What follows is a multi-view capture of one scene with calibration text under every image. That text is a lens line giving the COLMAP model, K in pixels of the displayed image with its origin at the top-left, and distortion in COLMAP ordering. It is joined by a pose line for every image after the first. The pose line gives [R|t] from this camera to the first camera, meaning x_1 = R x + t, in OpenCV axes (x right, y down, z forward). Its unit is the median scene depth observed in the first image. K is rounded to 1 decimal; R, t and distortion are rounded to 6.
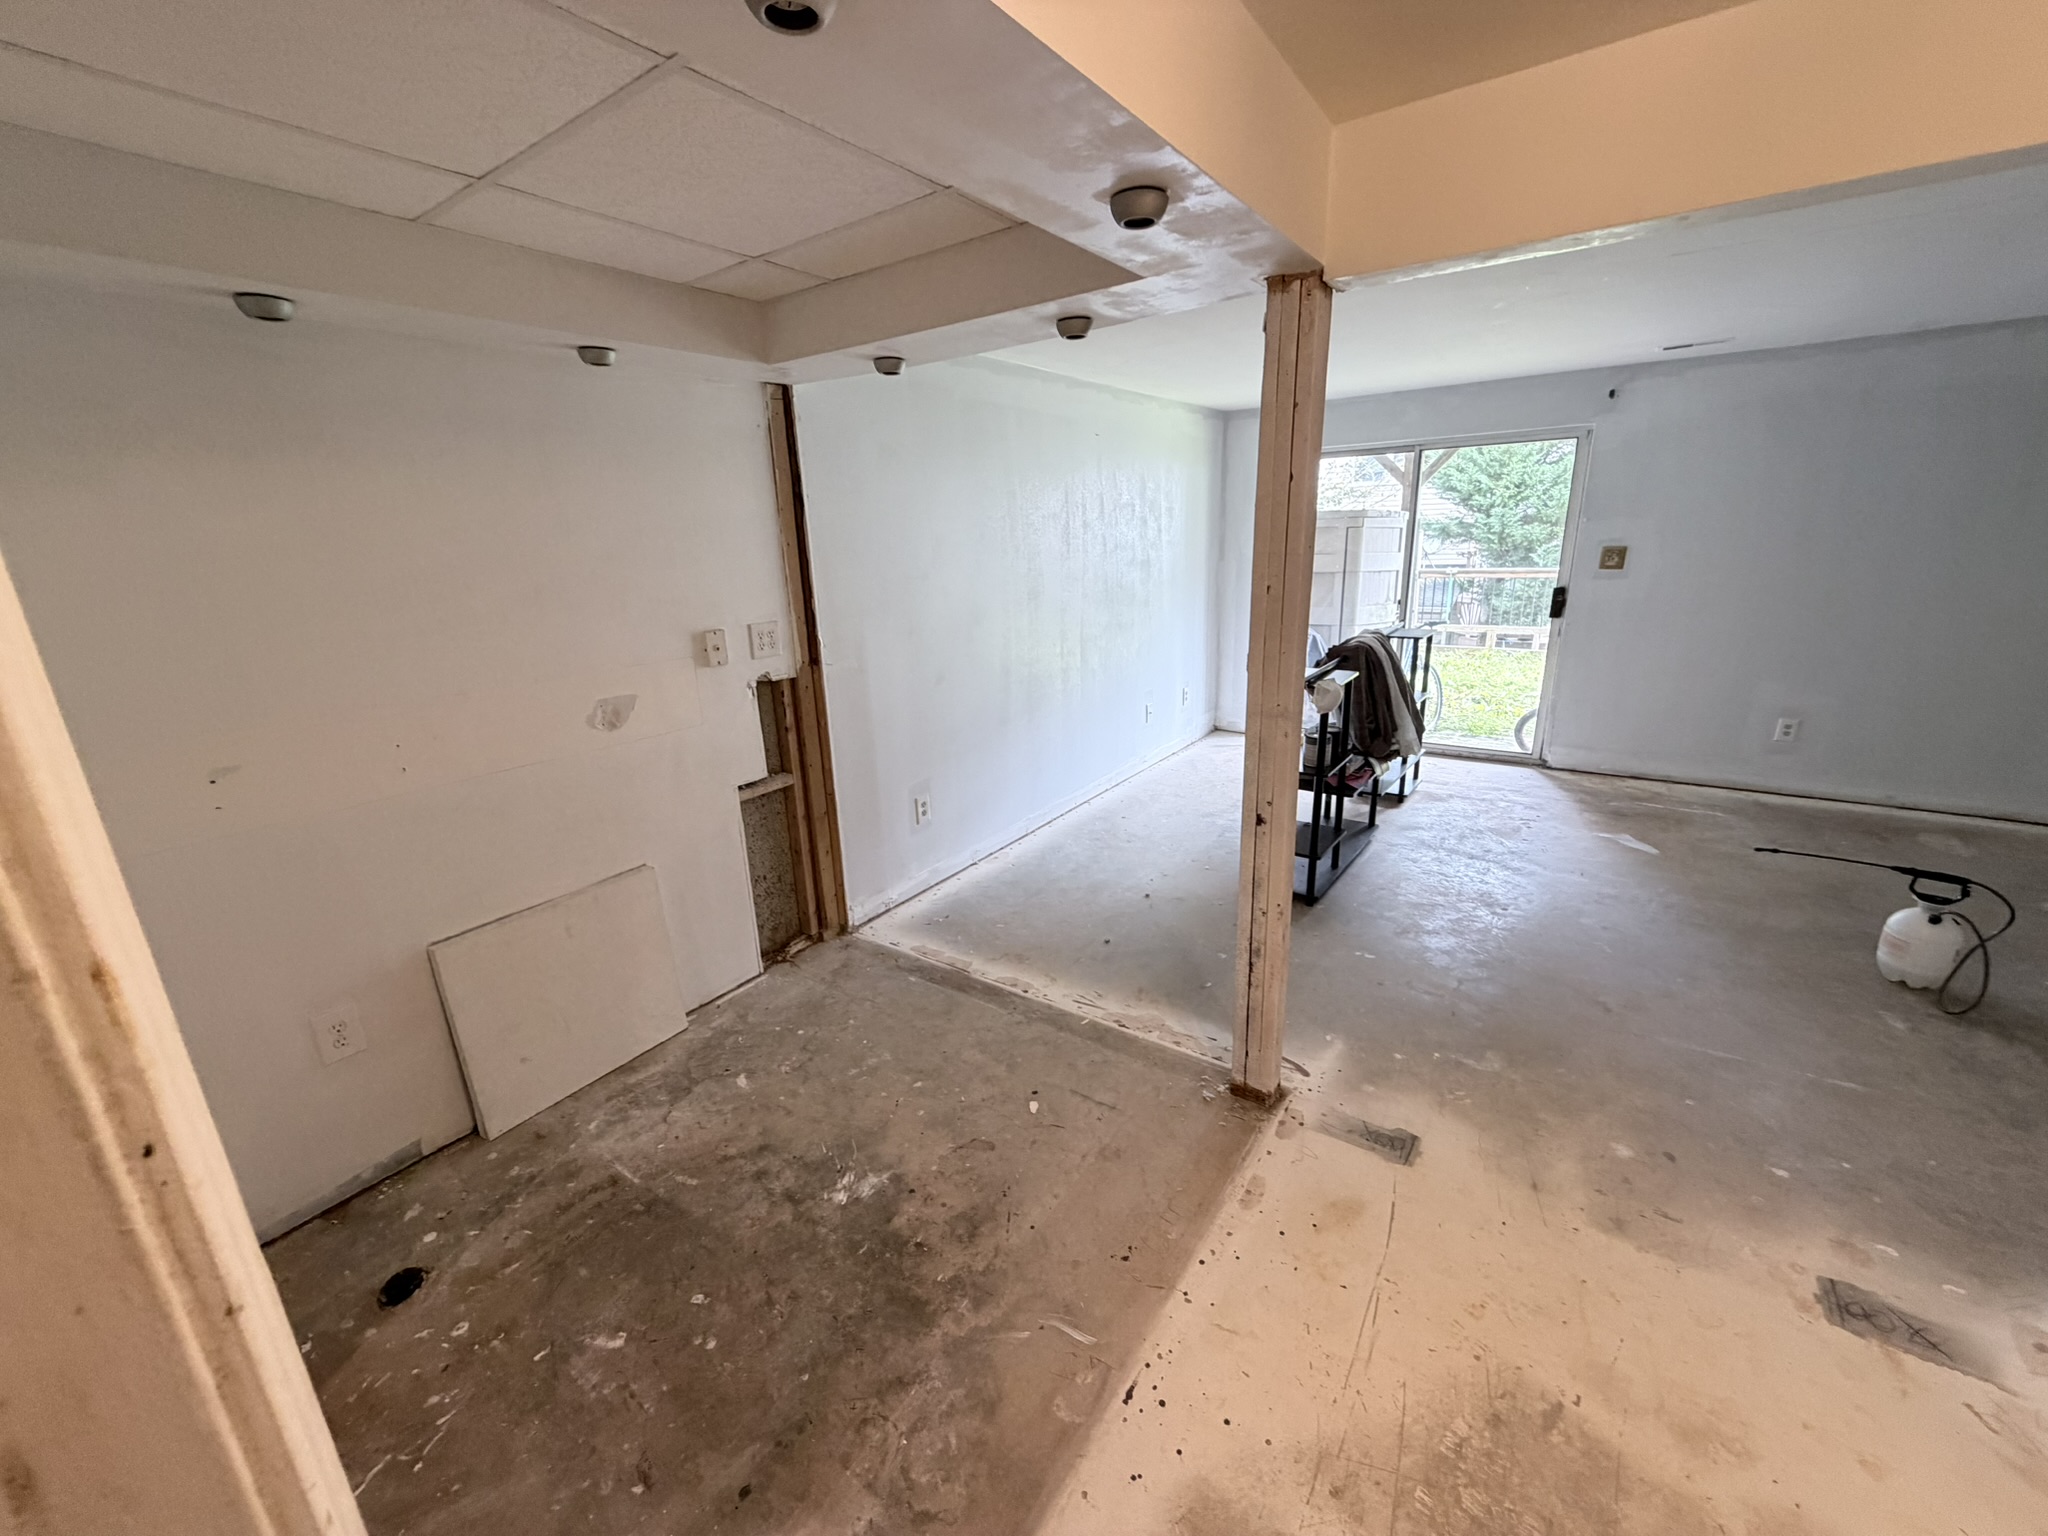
lens RADIAL K [[814.3, 0, 1020.7], [0, 814.3, 765.2], [0, 0, 1]] dist [0.001898, 0.000309]
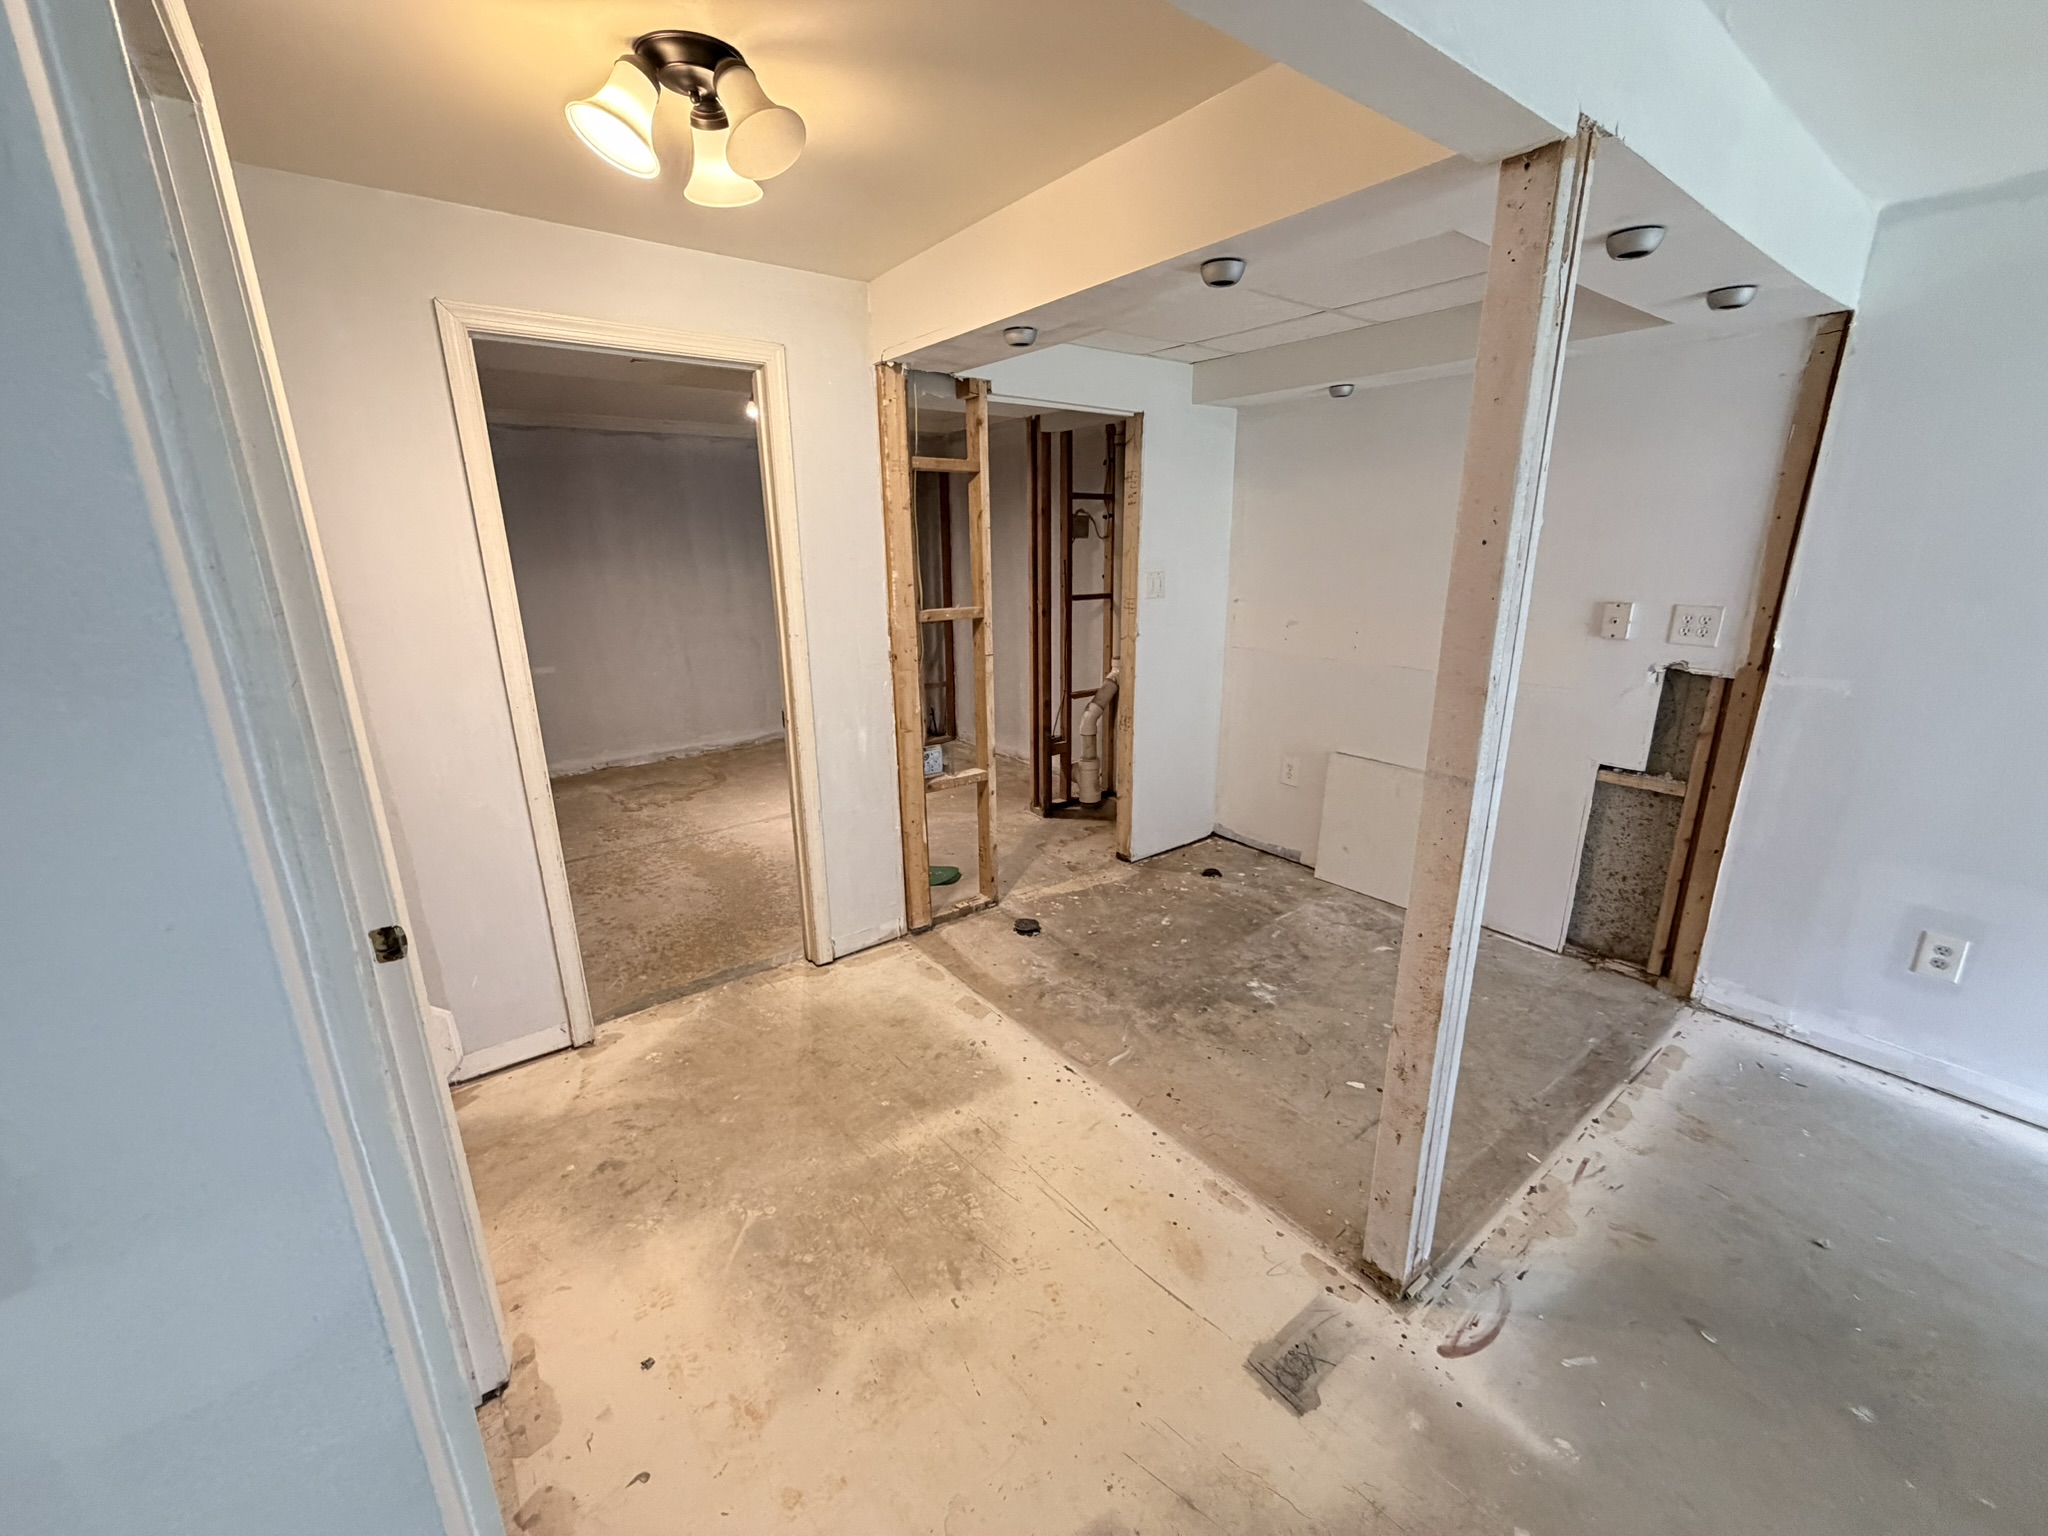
lens RADIAL K [[814.3, 0, 1025.1], [0, 814.3, 765.3], [0, 0, 1]] dist [0.001898, 0.000309]
pose [[-0.293012, 0.299110, -0.908118, 0.972705], [-0.247232, 0.893799, 0.374165, -0.219579], [0.923591, 0.334151, -0.187944, 0.704806]]
